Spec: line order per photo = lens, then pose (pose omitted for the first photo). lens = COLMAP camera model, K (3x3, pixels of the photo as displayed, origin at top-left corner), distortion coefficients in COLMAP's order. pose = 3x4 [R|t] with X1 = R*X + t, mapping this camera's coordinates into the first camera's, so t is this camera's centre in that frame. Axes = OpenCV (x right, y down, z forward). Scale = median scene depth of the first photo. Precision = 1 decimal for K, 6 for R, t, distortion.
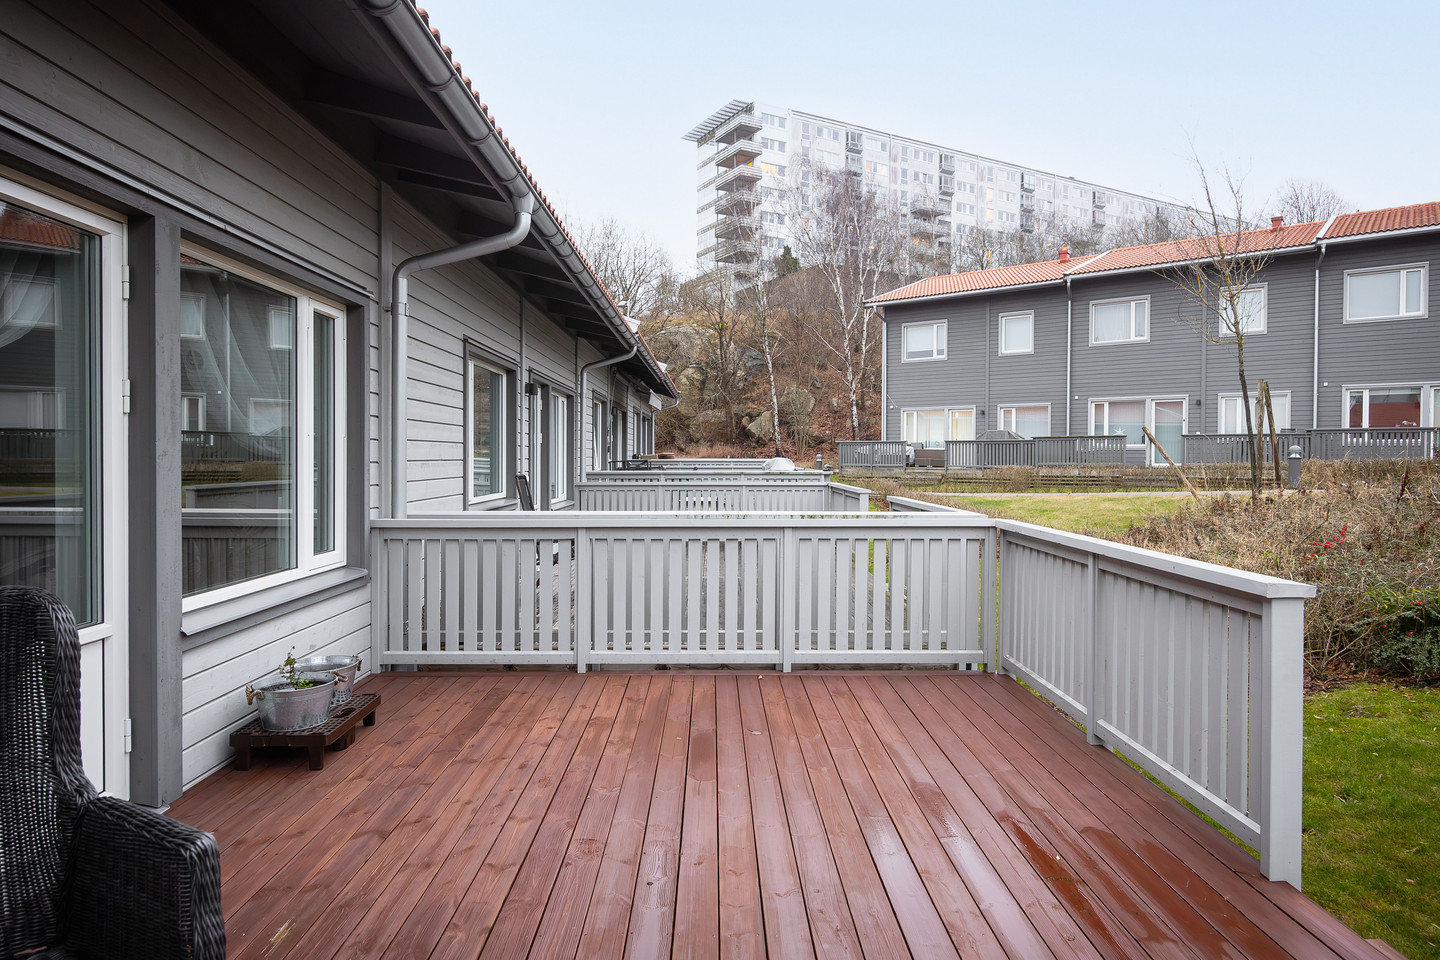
lens RADIAL K [[844.3, 0, 719.5], [0, 844.3, 473.8], [0, 0, 1]] dist [-0.010168, -0.001133]
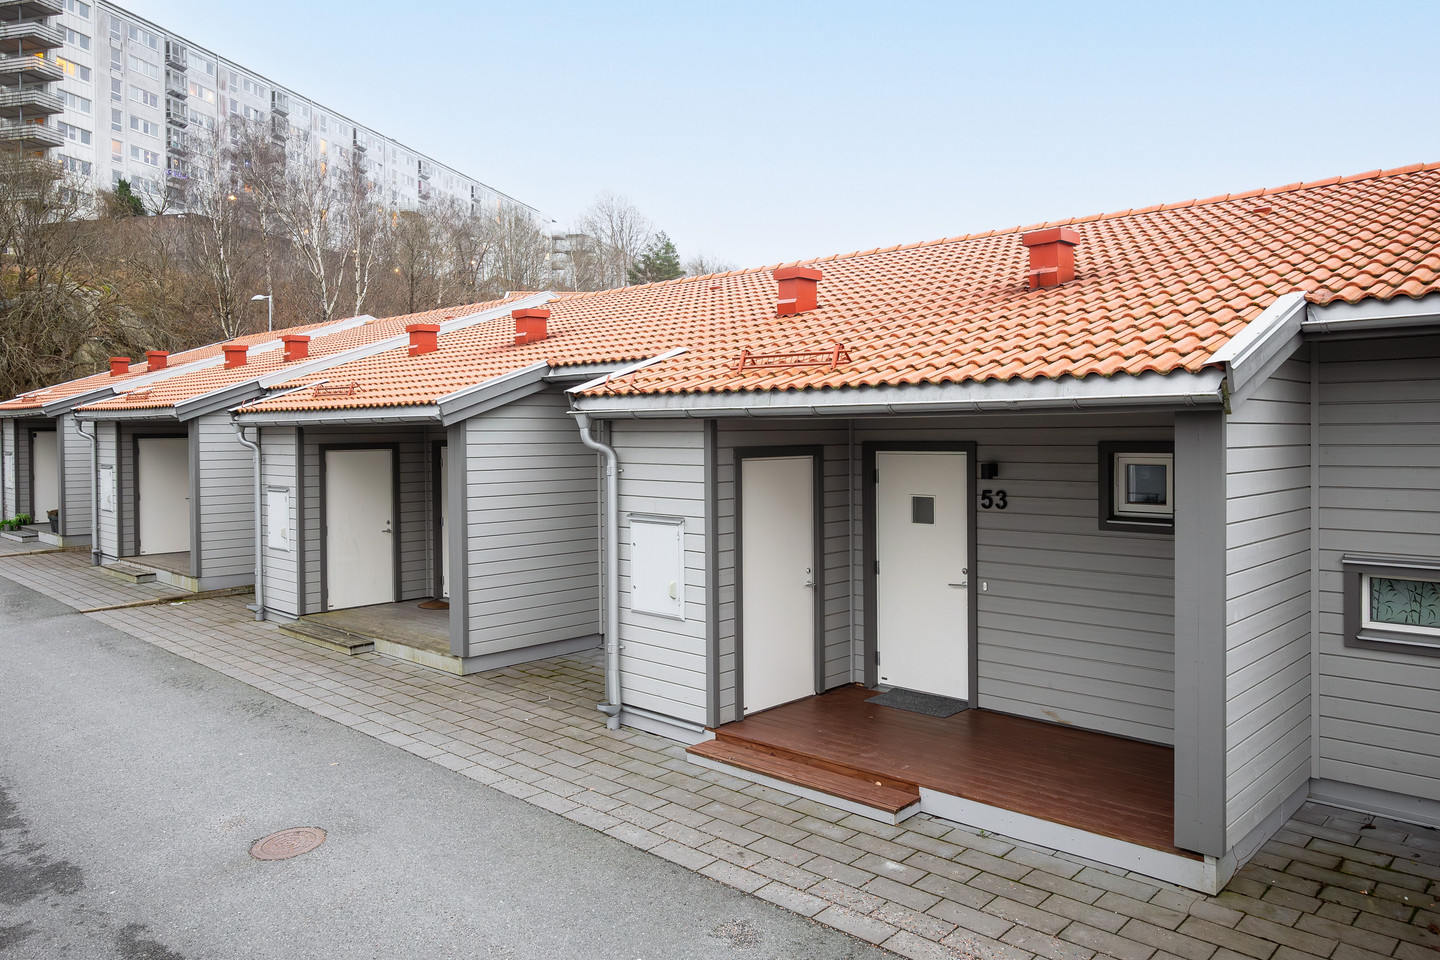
lens RADIAL K [[1020.3, 0, 722.4], [0, 1020.3, 478.3], [0, 0, 1]] dist [-0.003460, -0.006452]
pose [[0.698022, -0.030451, 0.715428, -0.638663], [0.010072, 0.999414, 0.032711, -0.035045], [-0.716005, -0.015627, 0.697920, -0.255405]]
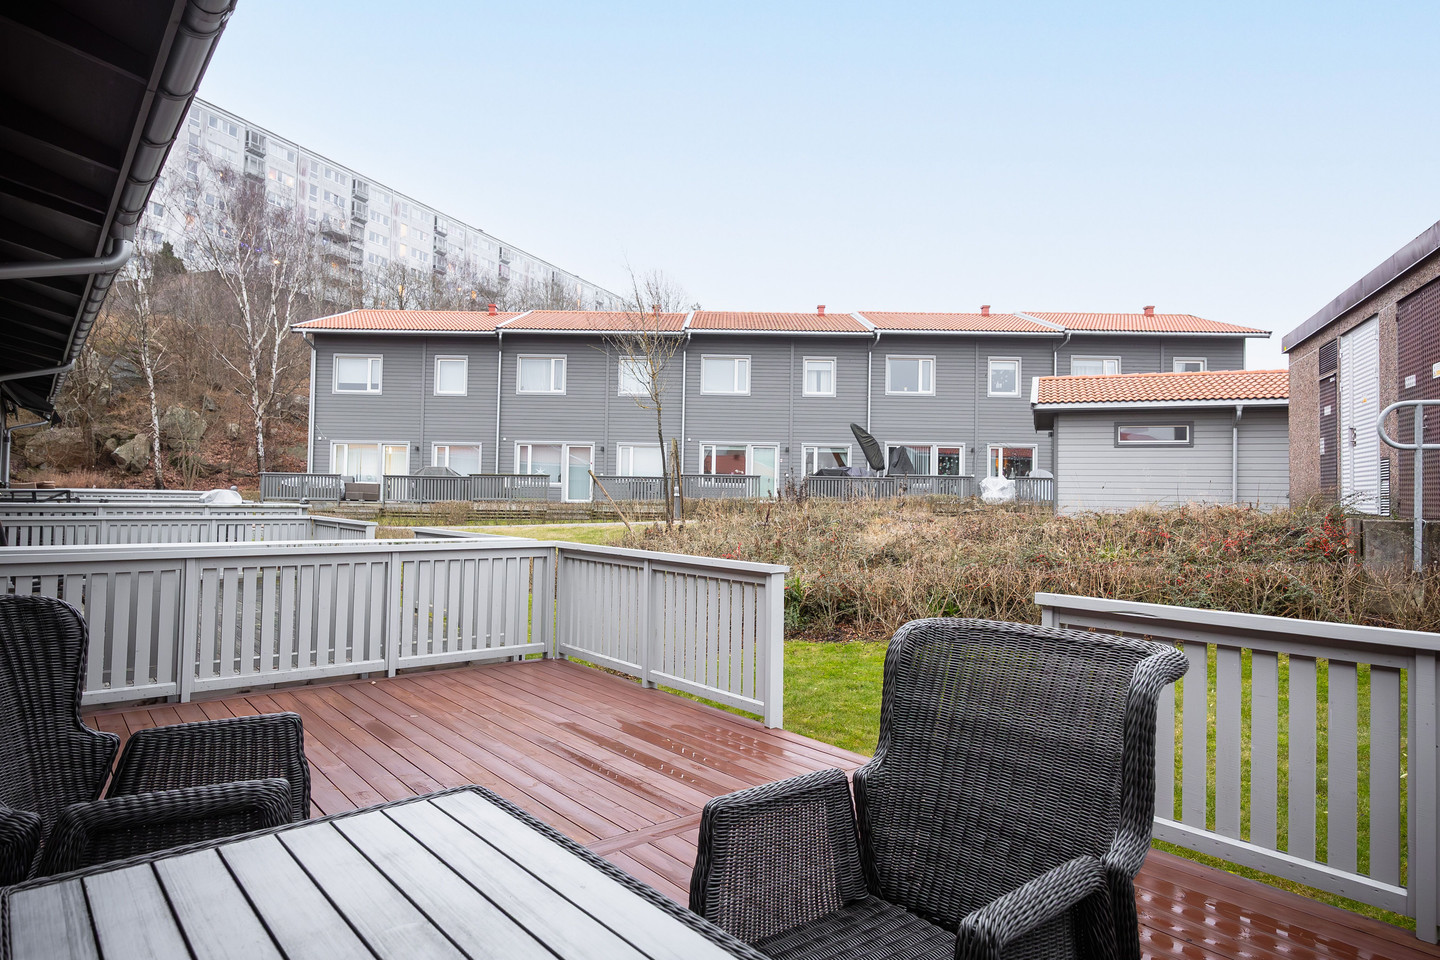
lens RADIAL K [[844.3, 0, 719.2], [0, 844.3, 478.4], [0, 0, 1]] dist [-0.010168, -0.001133]
pose [[0.775745, 0.024769, 0.630560, -0.050653], [-0.002216, 0.999330, -0.036529, 0.000497], [-0.631043, 0.026940, 0.775280, -0.031518]]
